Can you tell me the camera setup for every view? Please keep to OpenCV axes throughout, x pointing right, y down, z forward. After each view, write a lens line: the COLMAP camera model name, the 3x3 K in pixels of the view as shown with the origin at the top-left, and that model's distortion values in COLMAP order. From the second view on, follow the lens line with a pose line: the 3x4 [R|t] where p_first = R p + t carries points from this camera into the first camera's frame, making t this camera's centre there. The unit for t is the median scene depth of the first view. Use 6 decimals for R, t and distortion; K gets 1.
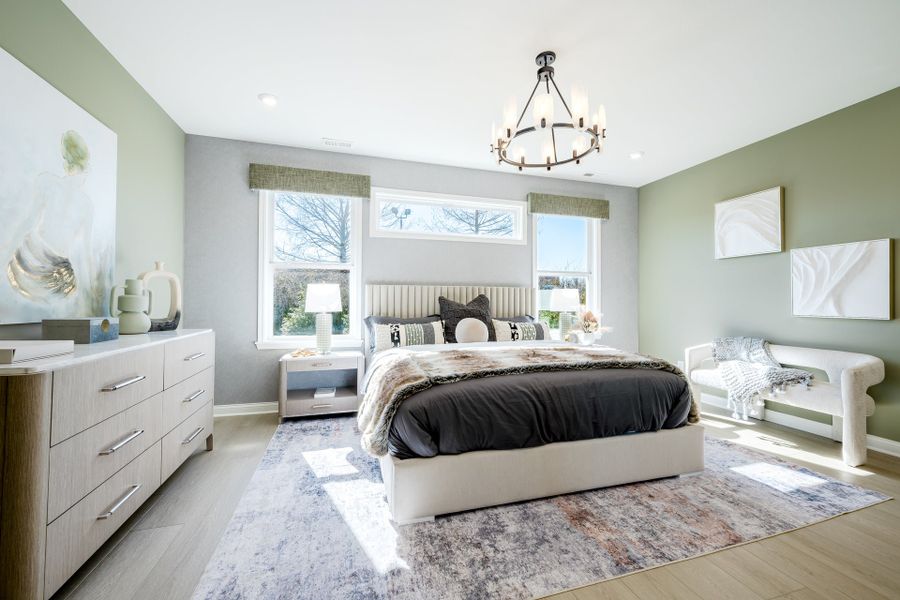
lens RADIAL K [[364.7, 0, 450.0], [0, 364.7, 300.0], [0, 0, 1]] dist [-0.002444, 0.000324]
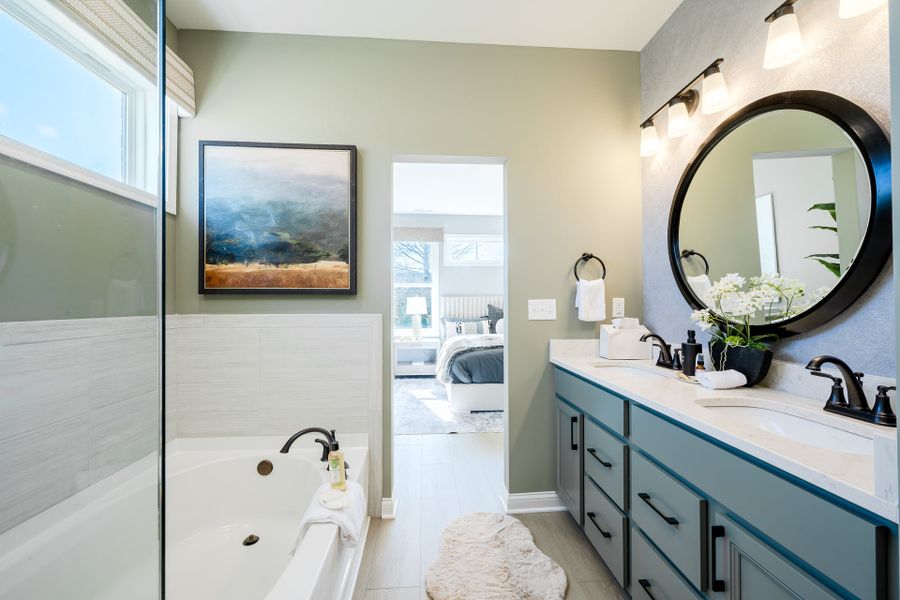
lens RADIAL K [[364.7, 0, 446.7], [0, 364.7, 298.3], [0, 0, 1]] dist [-0.002444, 0.000324]
pose [[0.973798, -0.008010, -0.227275, 0.231298], [0.007572, 0.999967, -0.002799, -0.048581], [0.227290, 0.001004, 0.973827, -0.823310]]
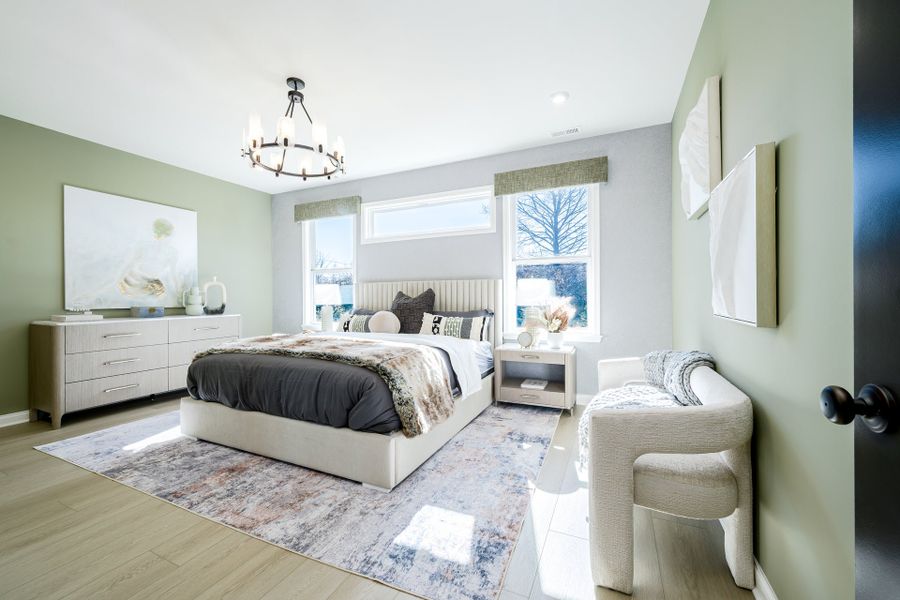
lens RADIAL K [[364.7, 0, 444.4], [0, 364.7, 298.8], [0, 0, 1]] dist [-0.002444, 0.000324]
pose [[0.738110, -0.008426, -0.674628, 1.280181], [0.014607, 0.999887, 0.003493, 0.016270], [0.674522, -0.012433, 0.738150, 0.427393]]
